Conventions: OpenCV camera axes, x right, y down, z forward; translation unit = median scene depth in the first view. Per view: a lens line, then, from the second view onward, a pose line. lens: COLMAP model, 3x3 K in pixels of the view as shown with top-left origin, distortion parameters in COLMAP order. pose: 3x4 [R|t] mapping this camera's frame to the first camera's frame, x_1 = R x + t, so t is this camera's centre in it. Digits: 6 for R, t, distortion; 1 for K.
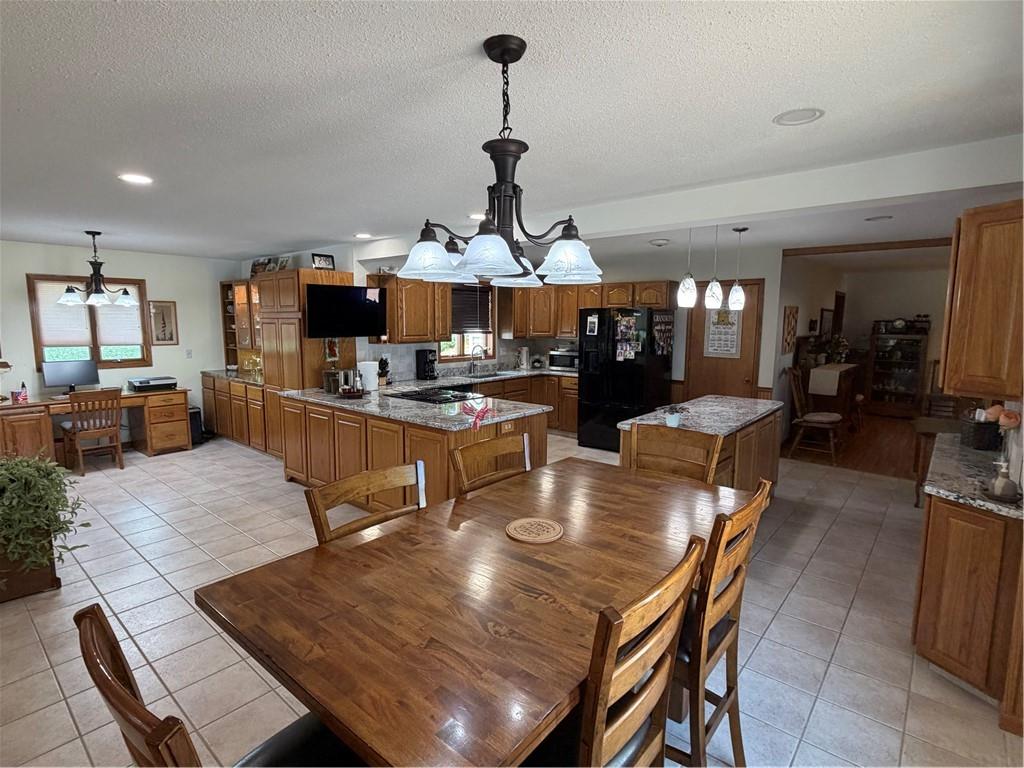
lens RADIAL K [[513.8, 0, 515.4], [0, 513.8, 383.8], [0, 0, 1]] dist [0.000274, 0.000611]
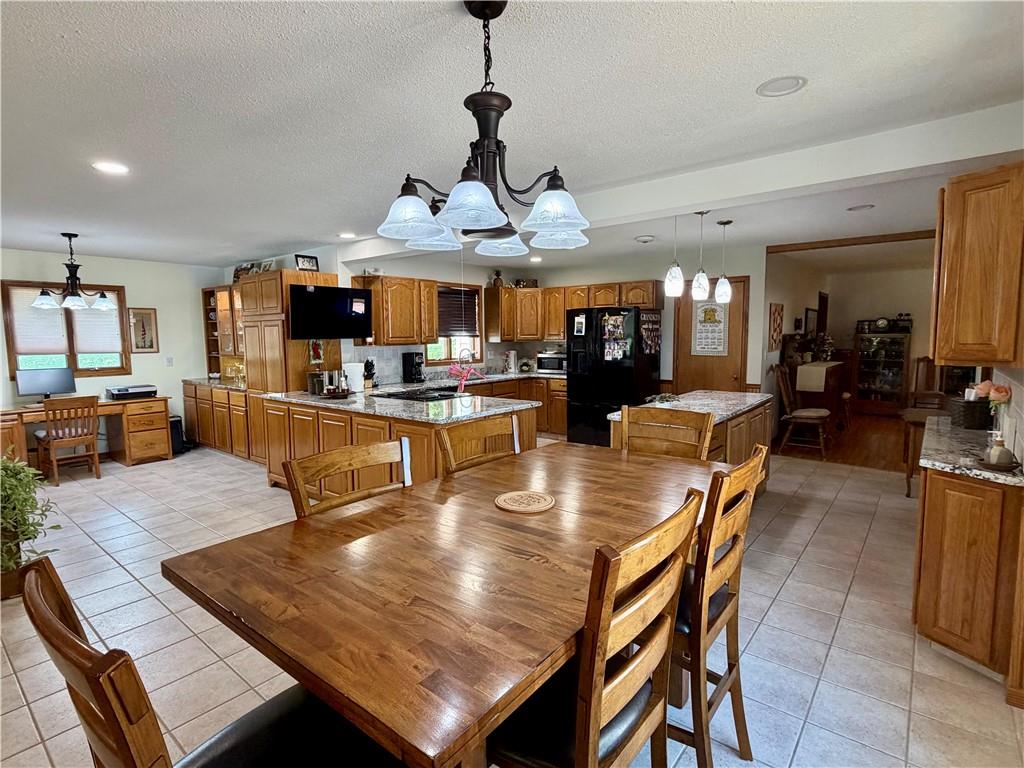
lens RADIAL K [[513.8, 0, 514.7], [0, 513.8, 383.0], [0, 0, 1]] dist [0.000274, 0.000611]
pose [[0.999633, -0.016835, 0.021231, 0.000553], [0.017453, 0.999420, -0.029245, 0.031150], [-0.020726, 0.029605, 0.999347, 0.012134]]
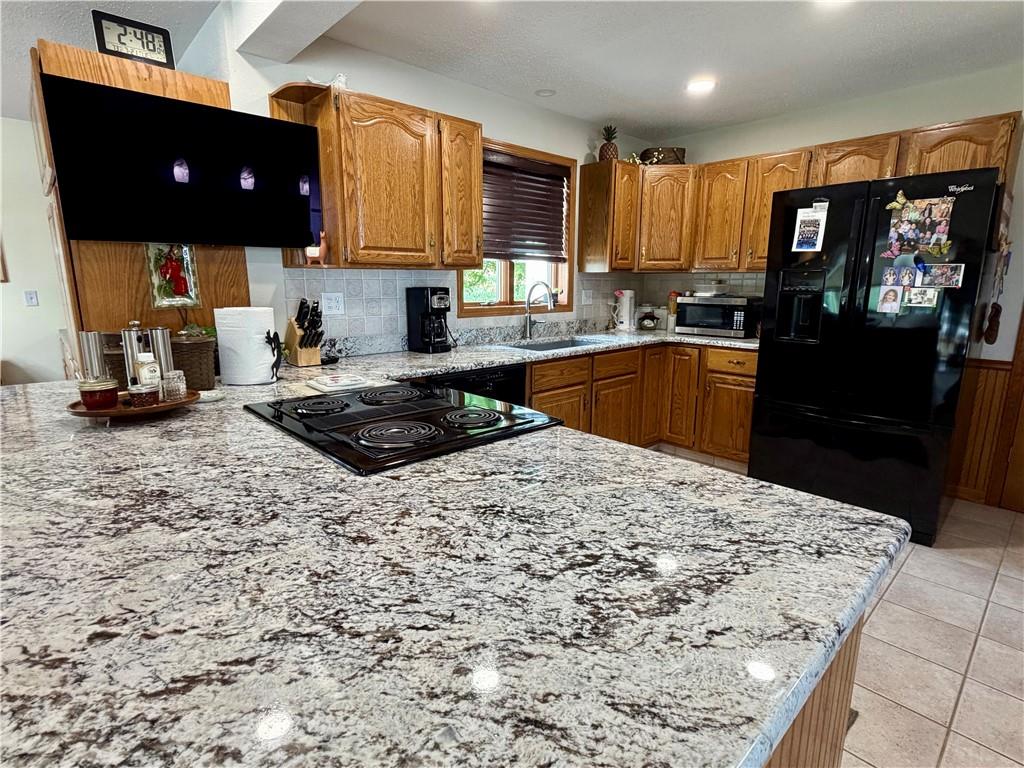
lens RADIAL K [[513.8, 0, 514.0], [0, 513.8, 386.1], [0, 0, 1]] dist [0.000274, 0.000611]
pose [[0.991945, 0.023829, -0.124404, -0.046442], [-0.014056, 0.996787, 0.078849, -0.018509], [0.125883, -0.076465, 0.989094, 0.685597]]
